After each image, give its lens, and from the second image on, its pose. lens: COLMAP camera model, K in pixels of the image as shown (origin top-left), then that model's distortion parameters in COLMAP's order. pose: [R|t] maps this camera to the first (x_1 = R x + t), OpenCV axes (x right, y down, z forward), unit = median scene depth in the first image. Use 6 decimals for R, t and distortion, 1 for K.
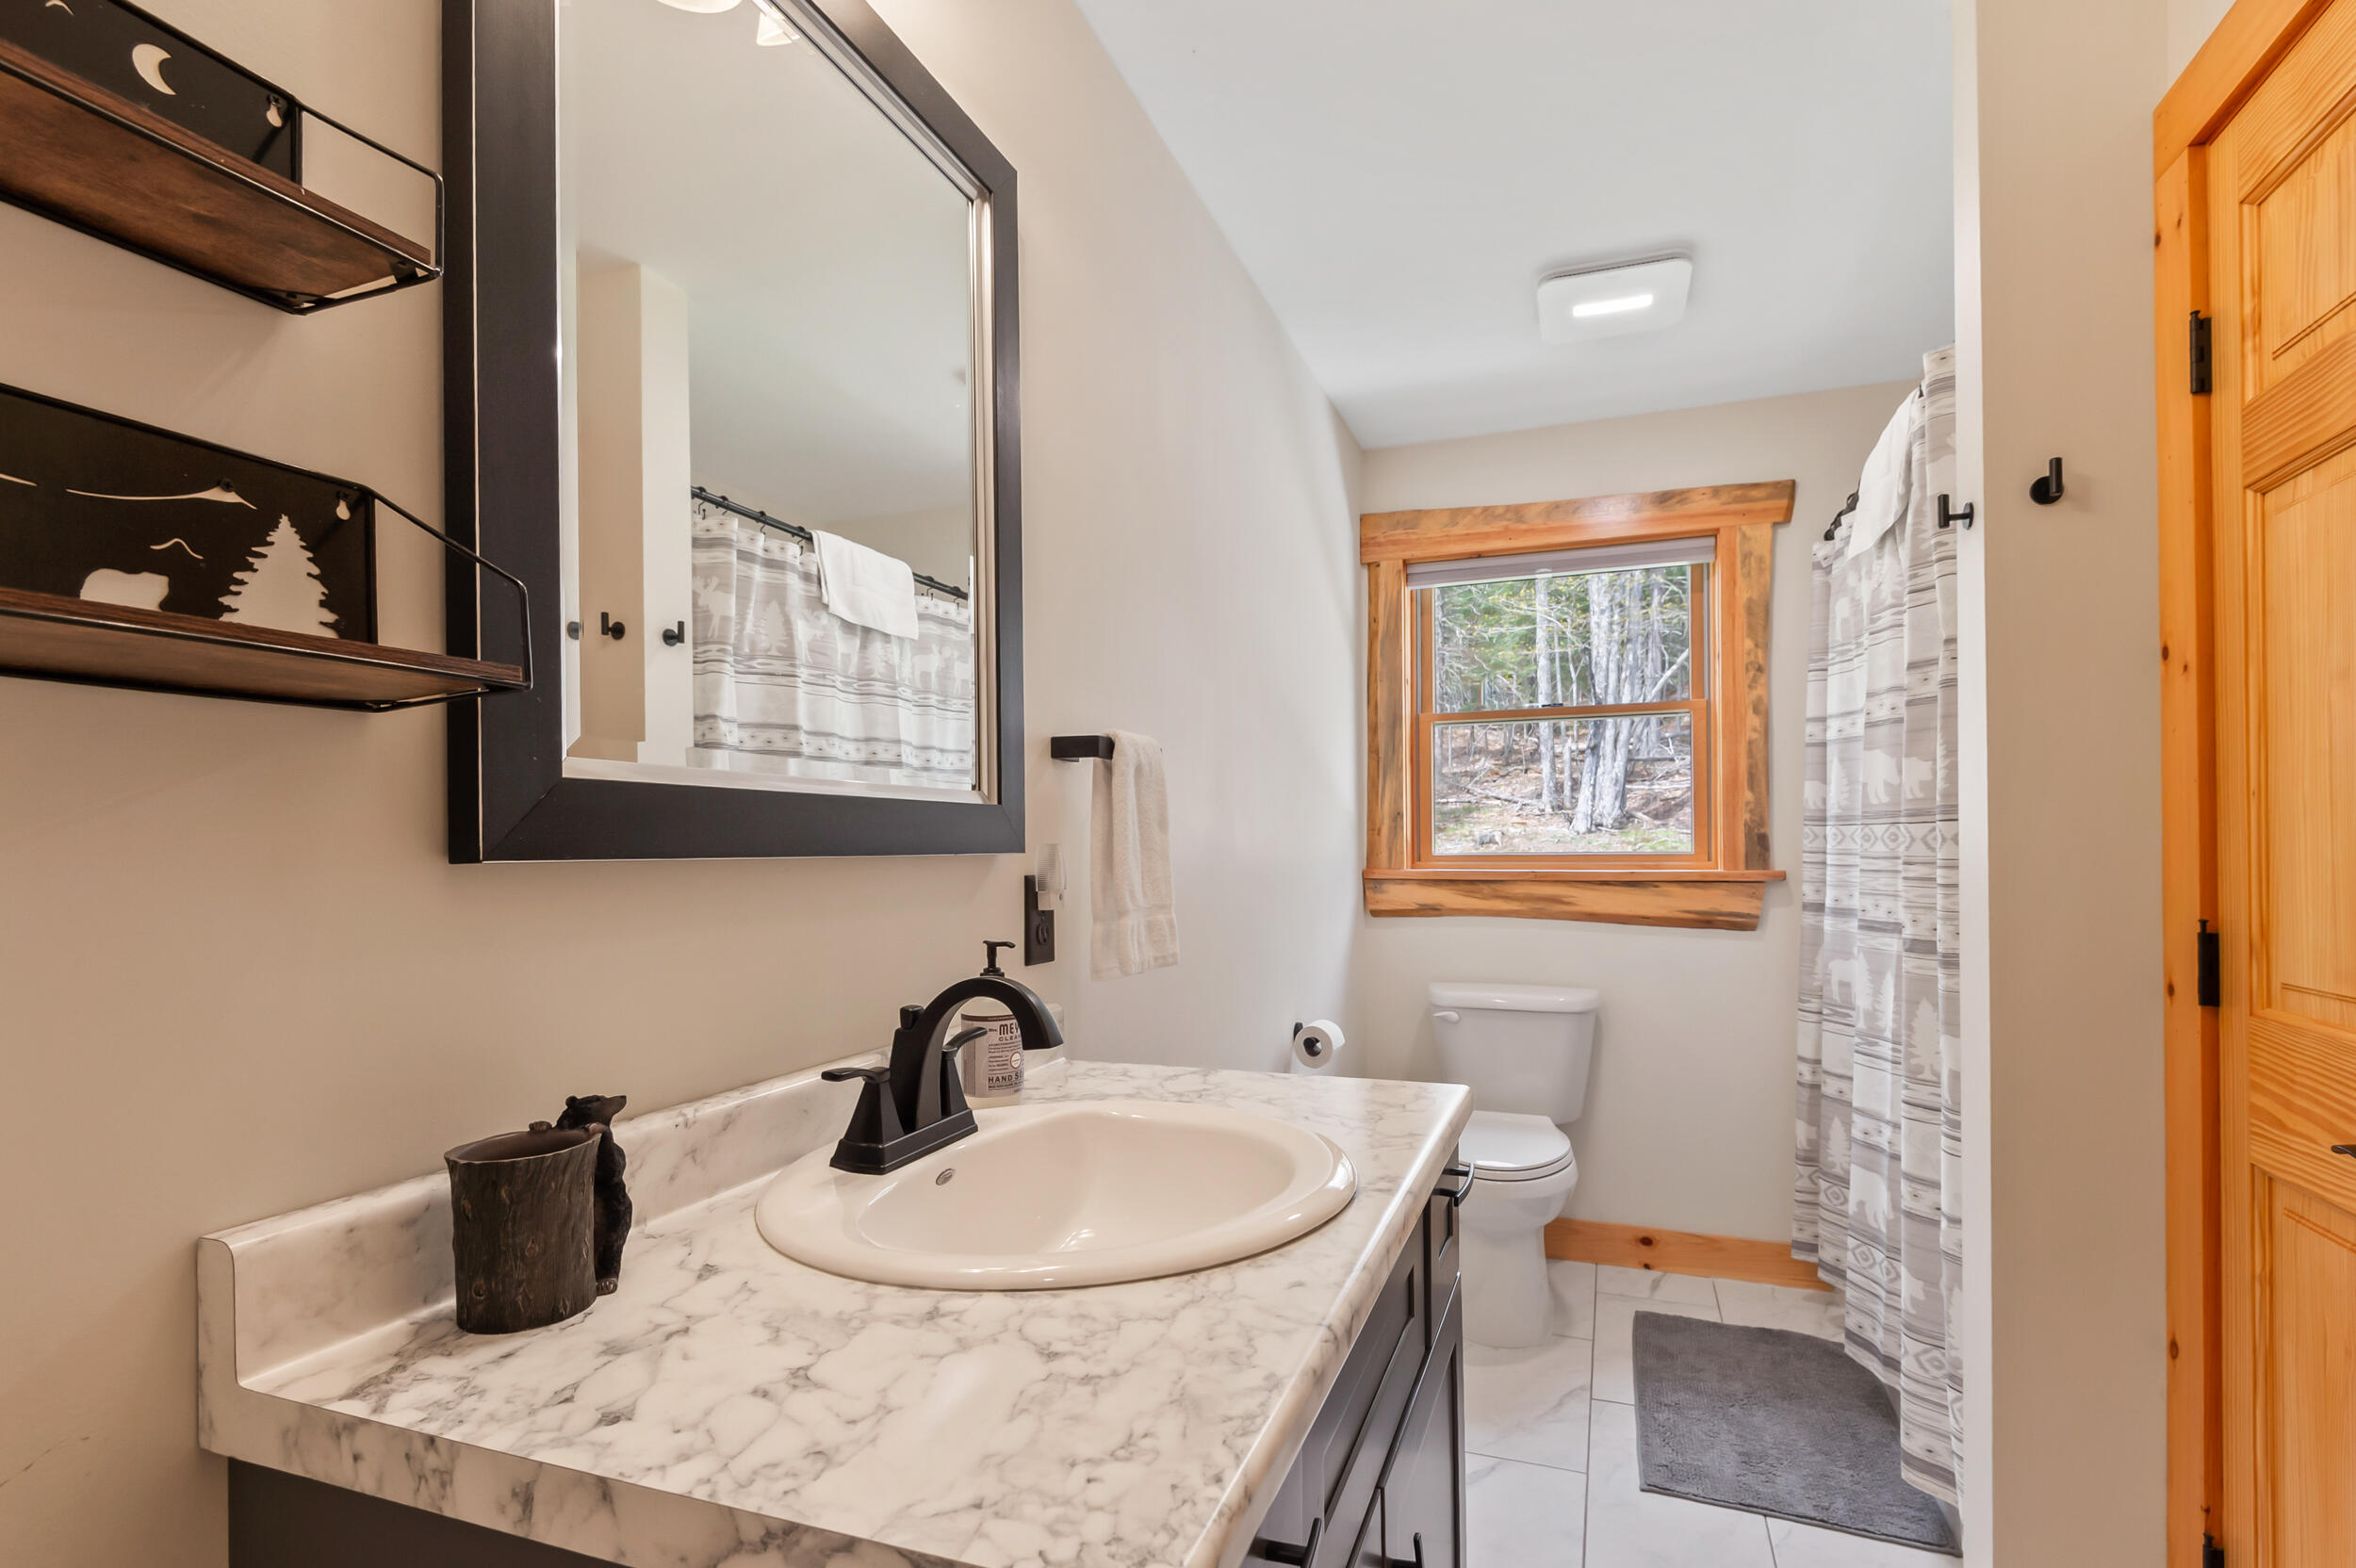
lens RADIAL K [[1085.2, 0, 1187.6], [0, 1085.2, 829.2], [0, 0, 1]] dist [0.027814, -0.012133]
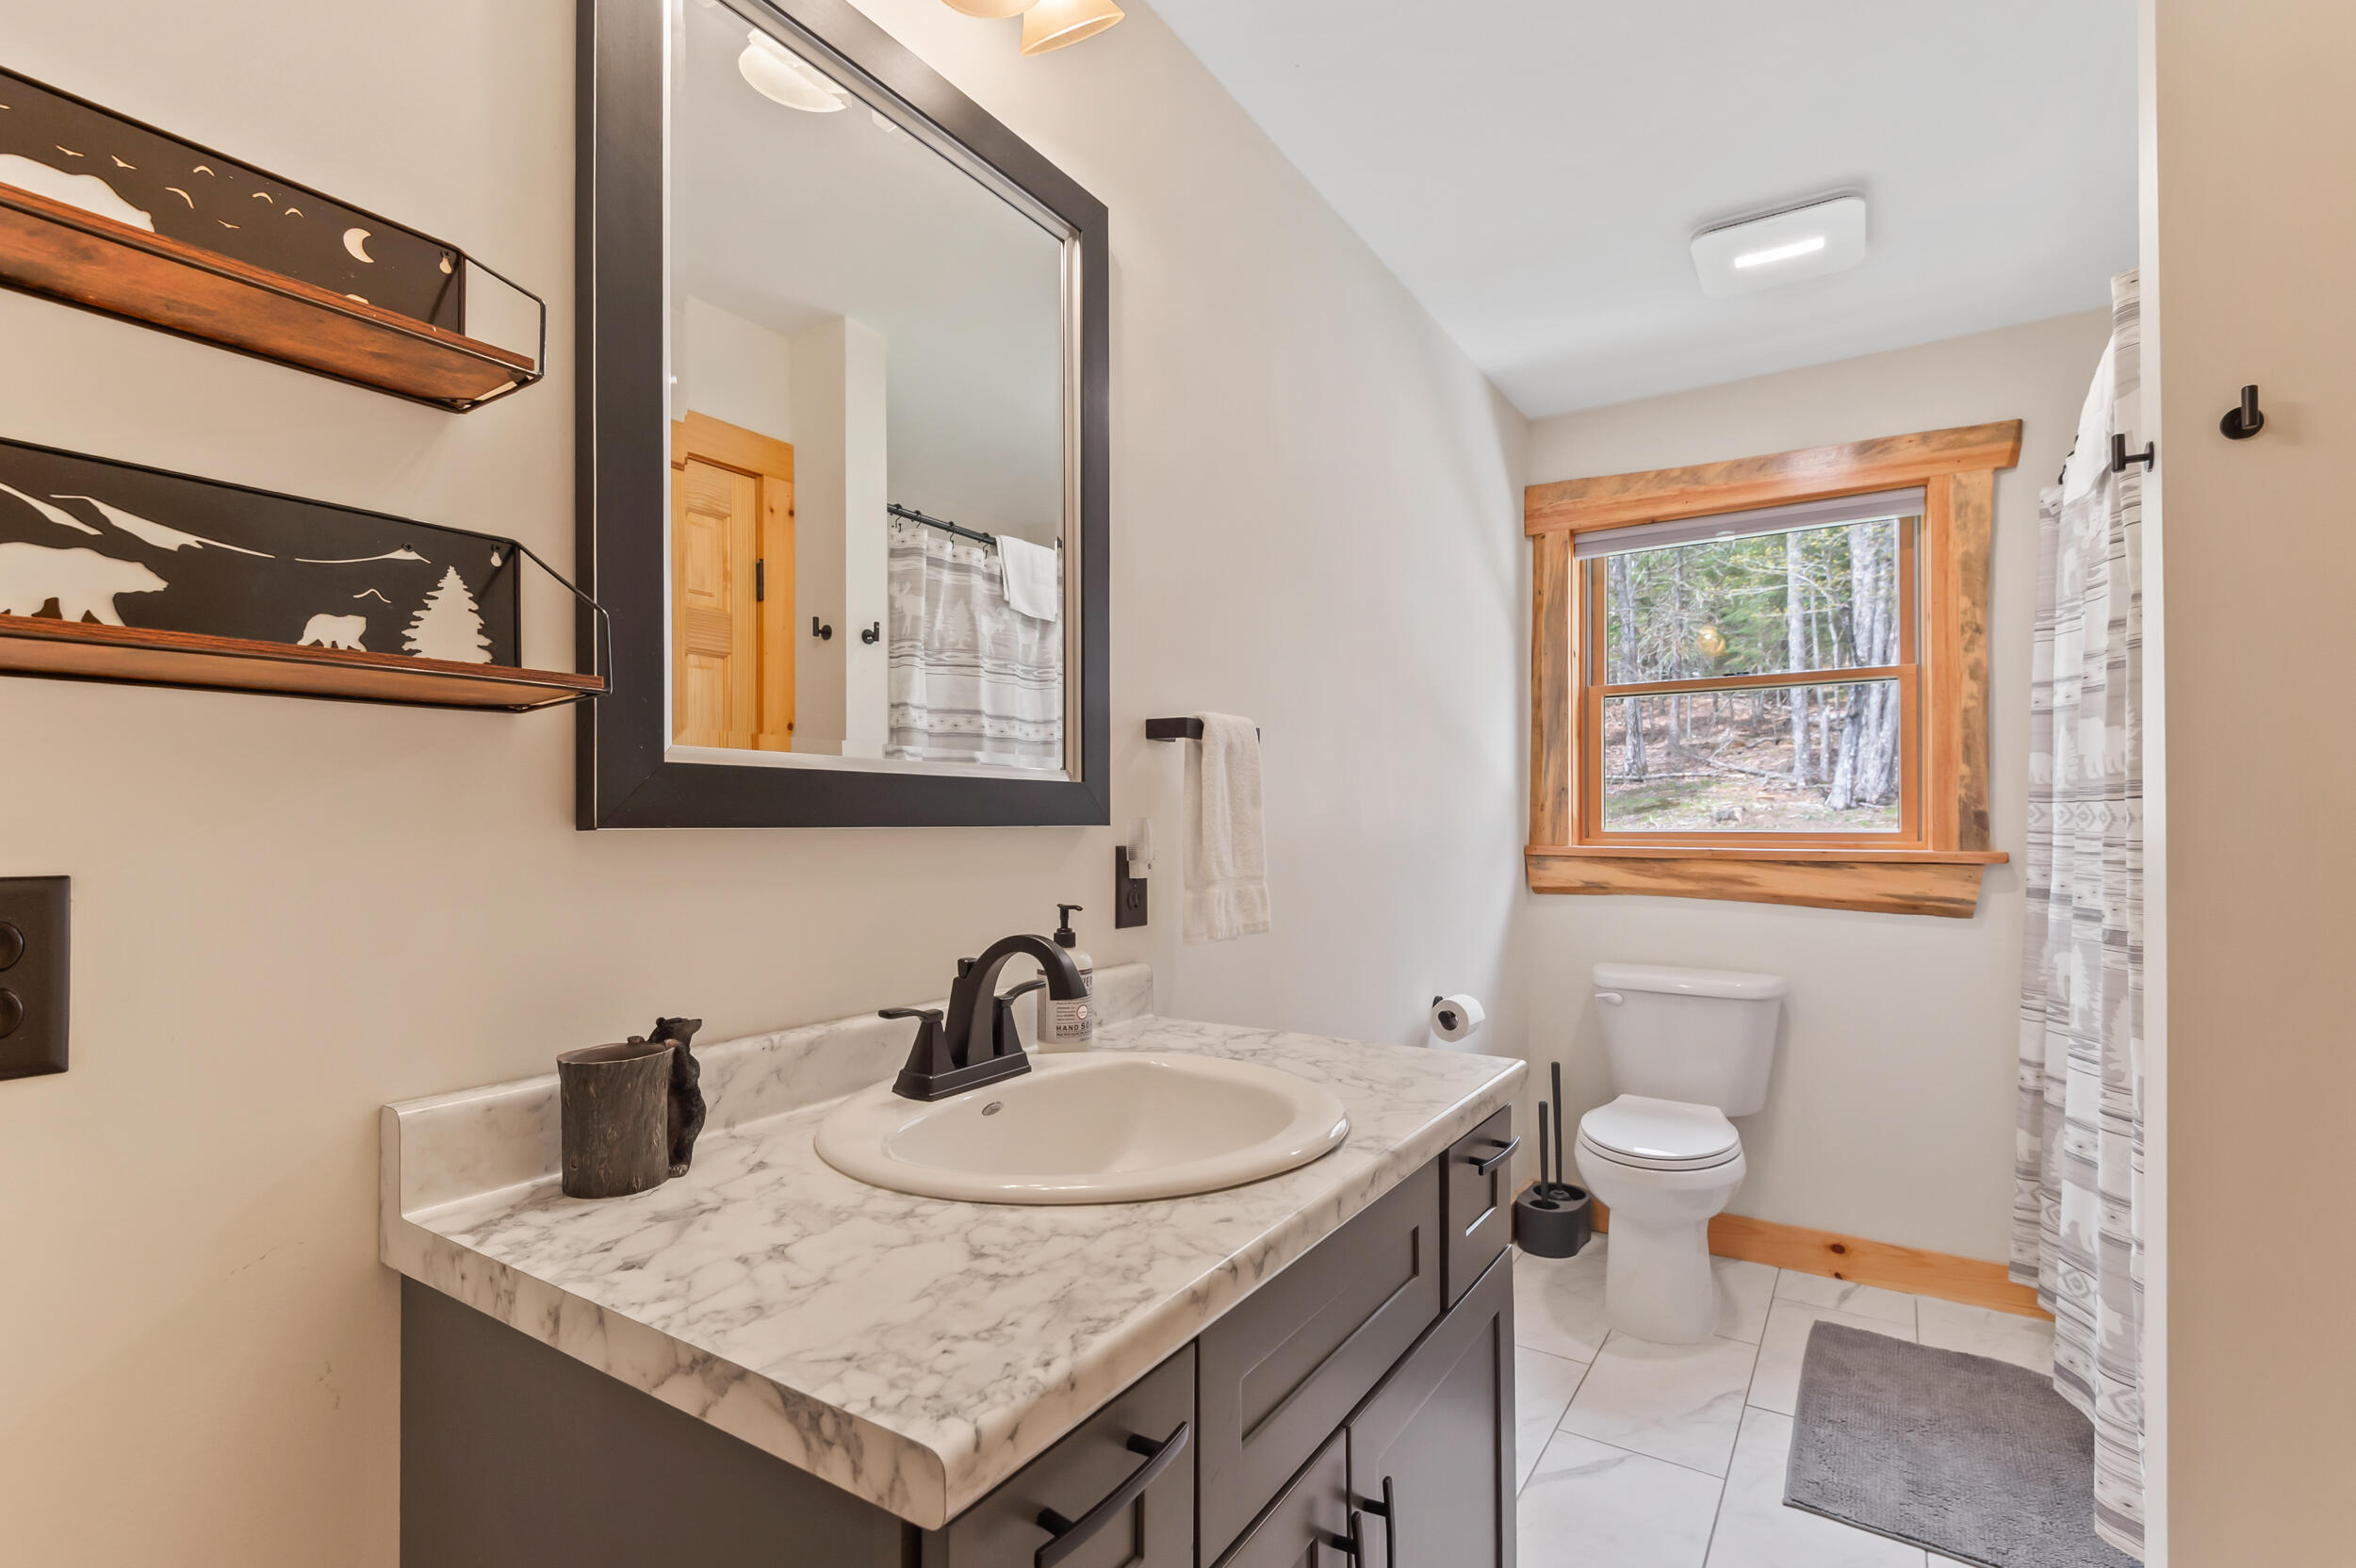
lens RADIAL K [[1053.0, 0, 1170.8], [0, 1053.0, 799.4], [0, 0, 1]] dist [0.032147, -0.015073]
pose [[0.975083, 0.002129, -0.221829, 0.109415], [-0.002932, 0.999990, -0.003291, -0.001063], [0.221820, 0.003860, 0.975080, -0.020769]]
